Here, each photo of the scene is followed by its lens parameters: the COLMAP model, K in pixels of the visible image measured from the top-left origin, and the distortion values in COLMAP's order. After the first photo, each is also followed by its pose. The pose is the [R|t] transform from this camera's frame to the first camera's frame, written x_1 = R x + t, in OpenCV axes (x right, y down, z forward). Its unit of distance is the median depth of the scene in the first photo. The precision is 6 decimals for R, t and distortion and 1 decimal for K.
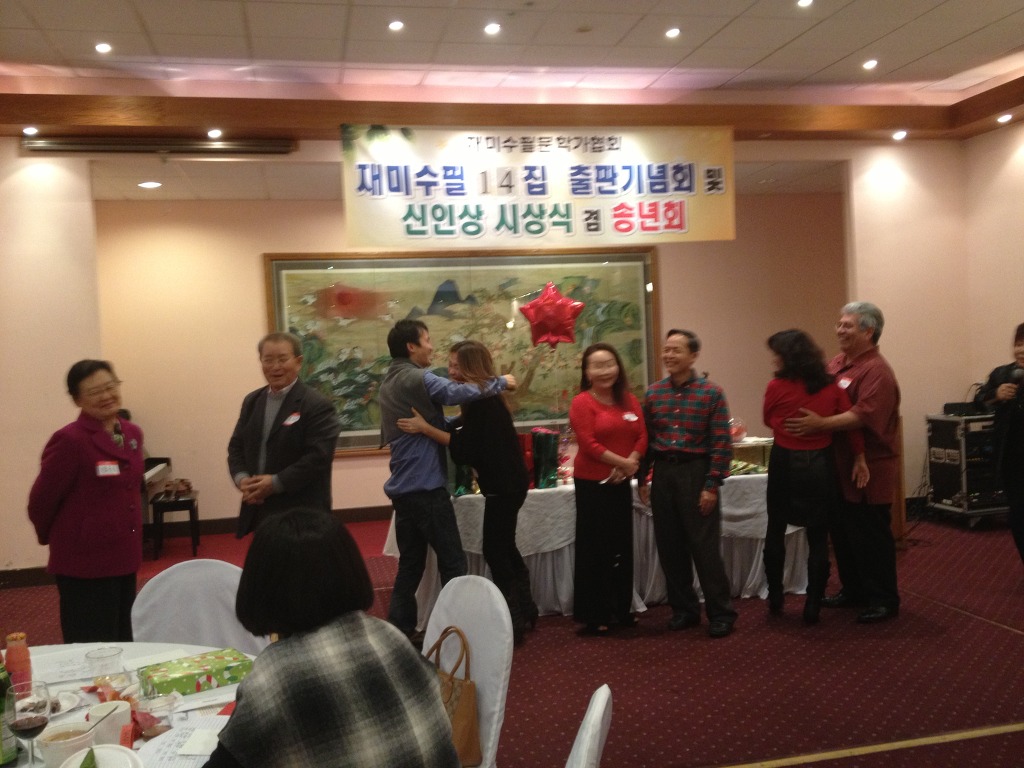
lens RADIAL K [[955.6, 0, 512.0], [0, 955.6, 384.0], [0, 0, 1]] dist [0.153087, -0.368327]
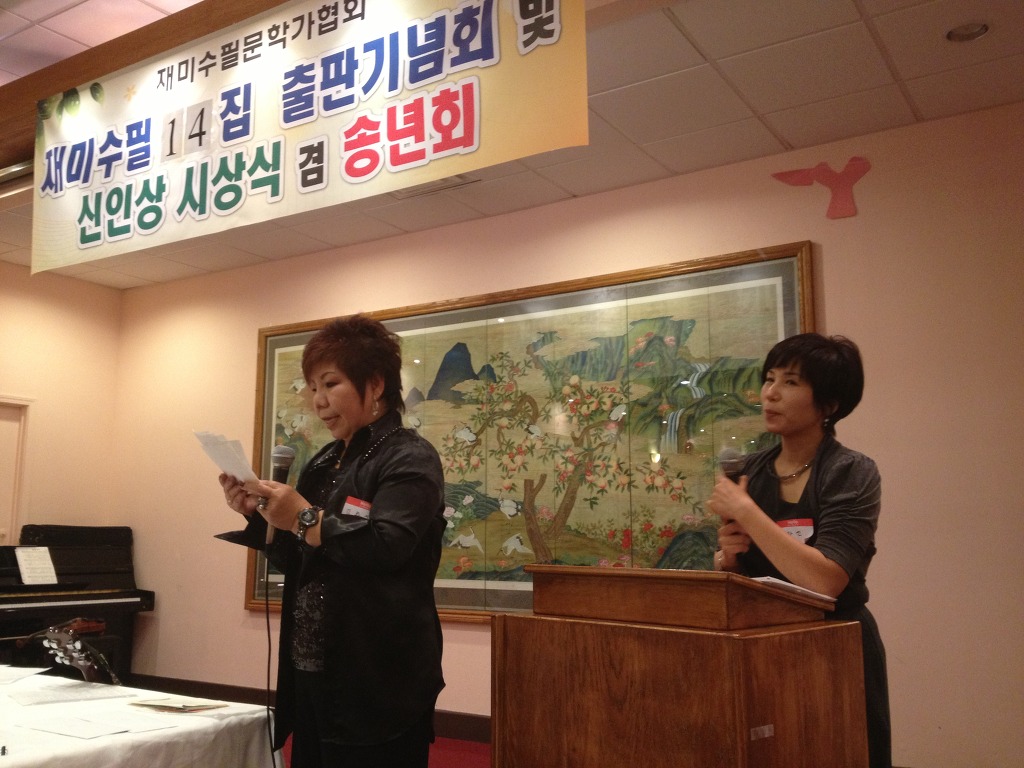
lens RADIAL K [[955.6, 0, 512.0], [0, 955.6, 384.0], [0, 0, 1]] dist [0.153087, -0.368327]
pose [[0.714995, -0.062833, -0.696300, 0.501158], [-0.054134, 0.987988, -0.144742, 0.008814], [0.697031, 0.141183, 0.703005, 0.740559]]
